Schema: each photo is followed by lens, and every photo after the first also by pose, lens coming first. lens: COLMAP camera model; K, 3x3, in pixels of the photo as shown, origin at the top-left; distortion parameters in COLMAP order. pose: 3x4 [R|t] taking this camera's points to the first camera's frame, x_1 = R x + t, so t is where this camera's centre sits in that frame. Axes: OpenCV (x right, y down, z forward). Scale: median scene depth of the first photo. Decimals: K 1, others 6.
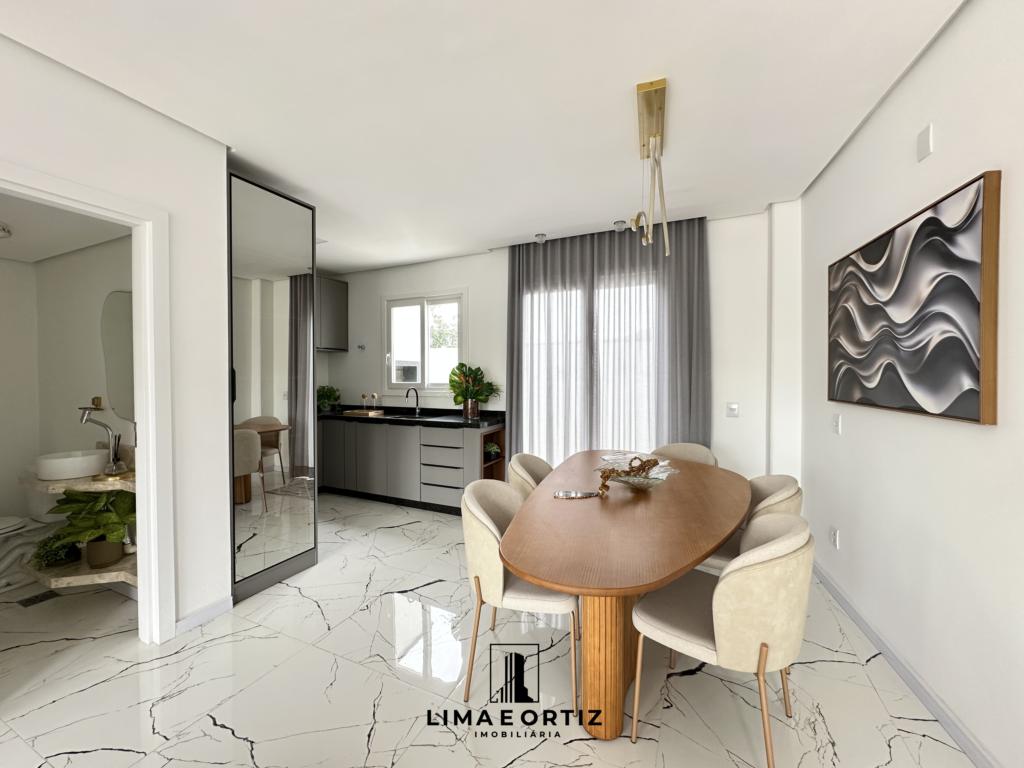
lens RADIAL K [[407.7, 0, 513.1], [0, 407.7, 383.1], [0, 0, 1]] dist [-0.005435, 0.000997]
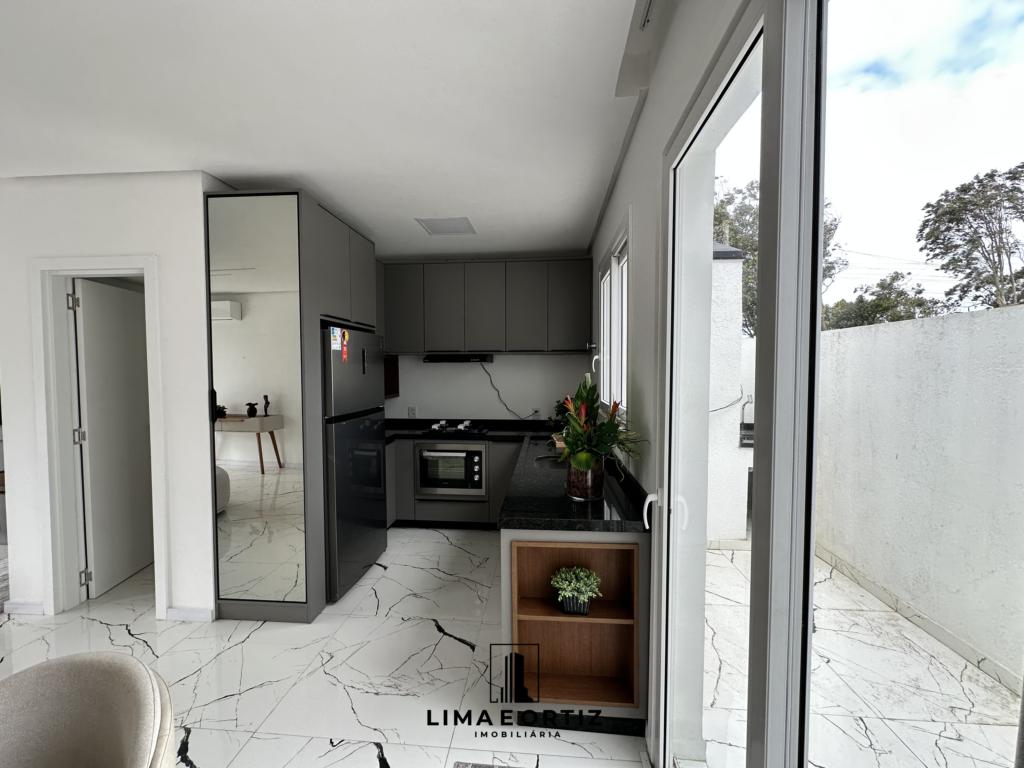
lens RADIAL K [[407.7, 0, 513.1], [0, 407.7, 383.1], [0, 0, 1]] dist [-0.005435, 0.000997]
pose [[0.346293, 0.033128, -0.937541, 0.310936], [-0.015320, 0.999443, 0.029657, -0.055883], [0.938001, 0.004094, 0.346608, 0.810457]]
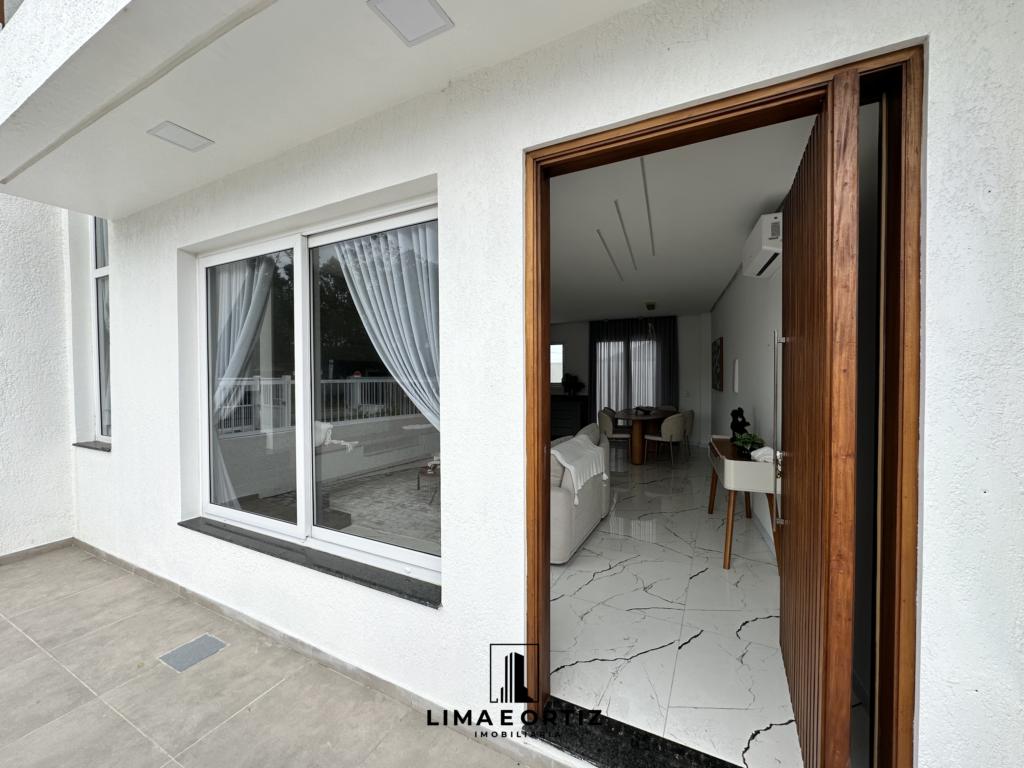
lens RADIAL K [[407.7, 0, 513.1], [0, 407.7, 383.1], [0, 0, 1]] dist [-0.005435, 0.000997]
pose [[0.999186, 0.000290, -0.040333, -0.354072], [-0.000330, 0.999999, -0.000965, 0.004794], [0.040333, 0.000978, 0.999186, -1.293391]]
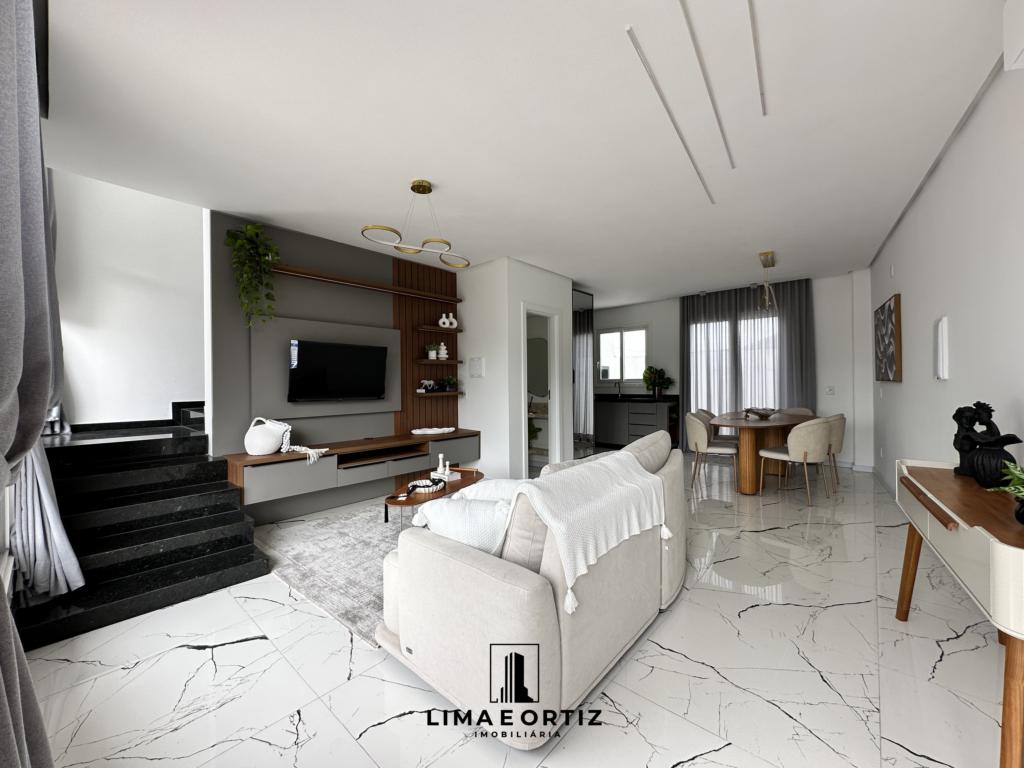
lens RADIAL K [[407.7, 0, 513.1], [0, 407.7, 383.1], [0, 0, 1]] dist [-0.005435, 0.000997]
pose [[0.958787, -0.008743, -0.283992, -0.208794], [0.004600, 0.999873, -0.015251, 0.047344], [0.284090, 0.013316, 0.958705, -0.852429]]
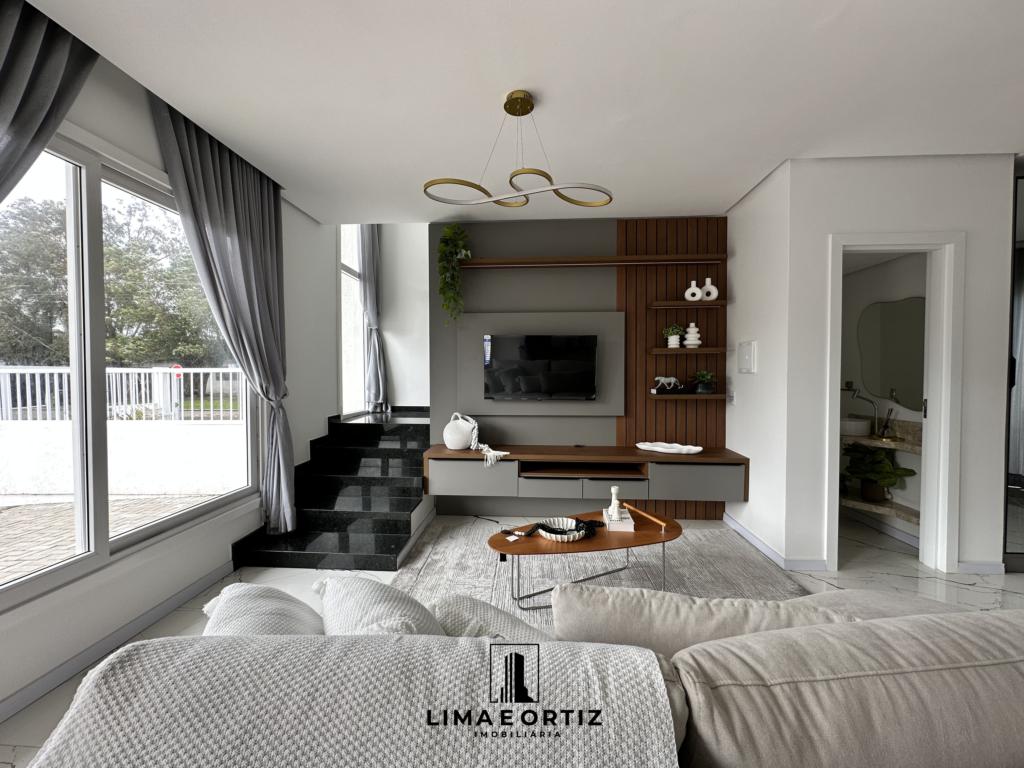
lens RADIAL K [[407.7, 0, 513.1], [0, 407.7, 383.1], [0, 0, 1]] dist [-0.005435, 0.000997]
pose [[0.361343, 0.022314, -0.932166, -0.094919], [-0.016015, 0.999715, 0.017724, 0.022047], [0.932295, 0.008524, 0.361597, -0.384860]]
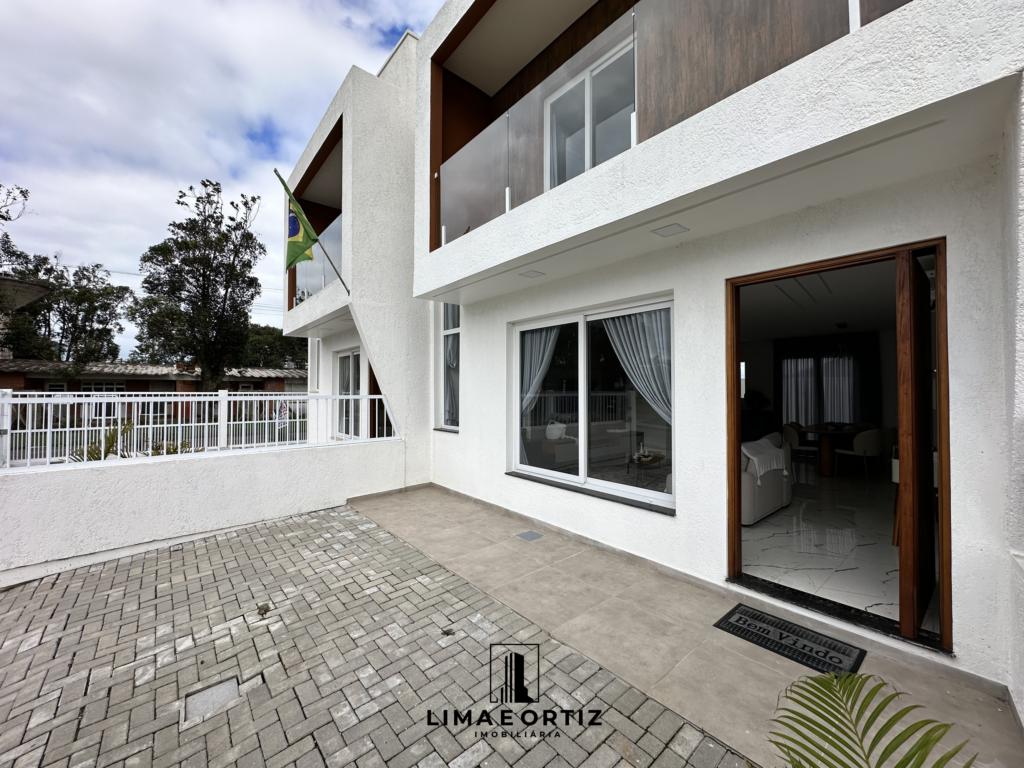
lens RADIAL K [[407.7, 0, 513.1], [0, 407.7, 383.1], [0, 0, 1]] dist [-0.005435, 0.000997]
pose [[0.907055, -0.003050, -0.421001, -0.402611], [-0.011713, 0.999404, -0.032478, 0.006598], [0.420849, 0.034390, 0.906479, -1.787431]]
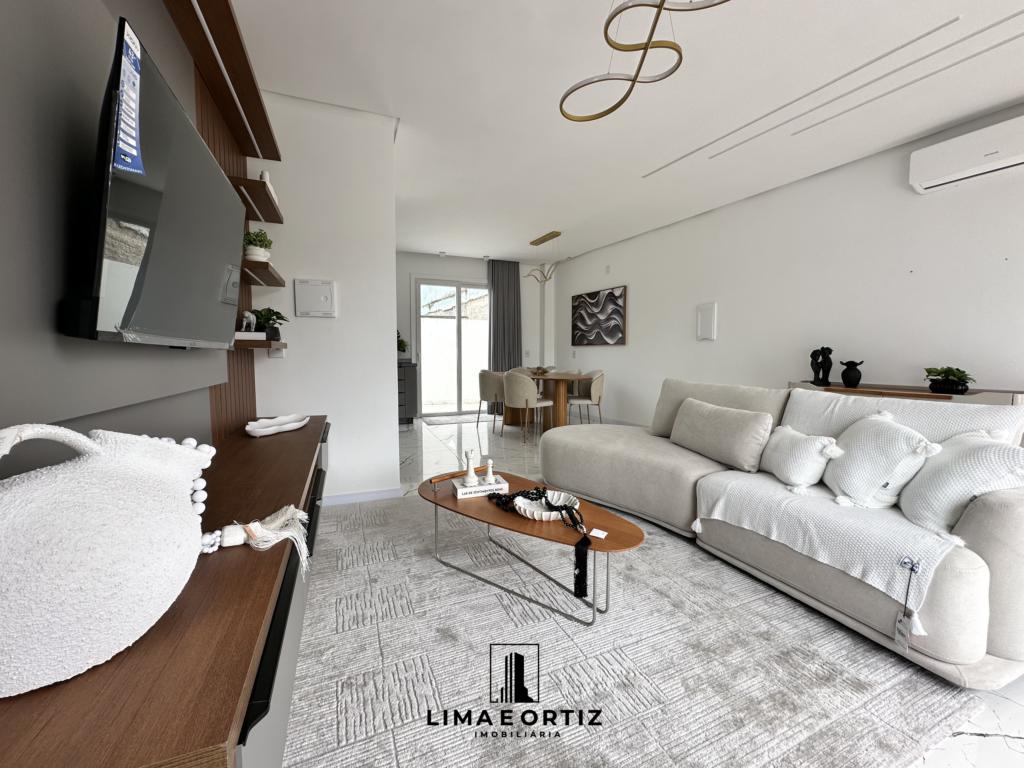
lens RADIAL K [[407.7, 0, 513.1], [0, 407.7, 383.1], [0, 0, 1]] dist [-0.005435, 0.000997]
pose [[0.683362, -0.048761, 0.728449, -0.958791], [0.012145, 0.998388, 0.055436, 0.086797], [-0.729979, -0.029036, 0.682853, -0.376923]]
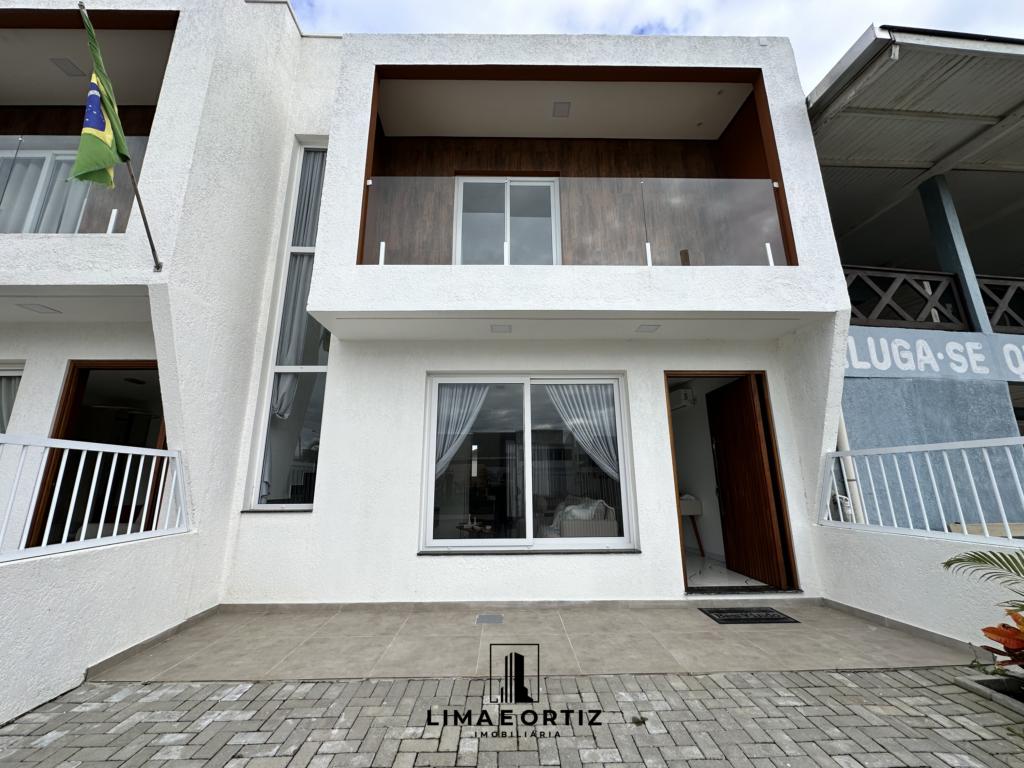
lens RADIAL K [[407.7, 0, 513.1], [0, 407.7, 383.1], [0, 0, 1]] dist [-0.005435, 0.000997]
pose [[0.899315, 0.100005, 0.425714, -1.253447], [0.012544, 0.967200, -0.253706, 0.099197], [-0.437122, 0.233502, 0.868563, -1.712332]]
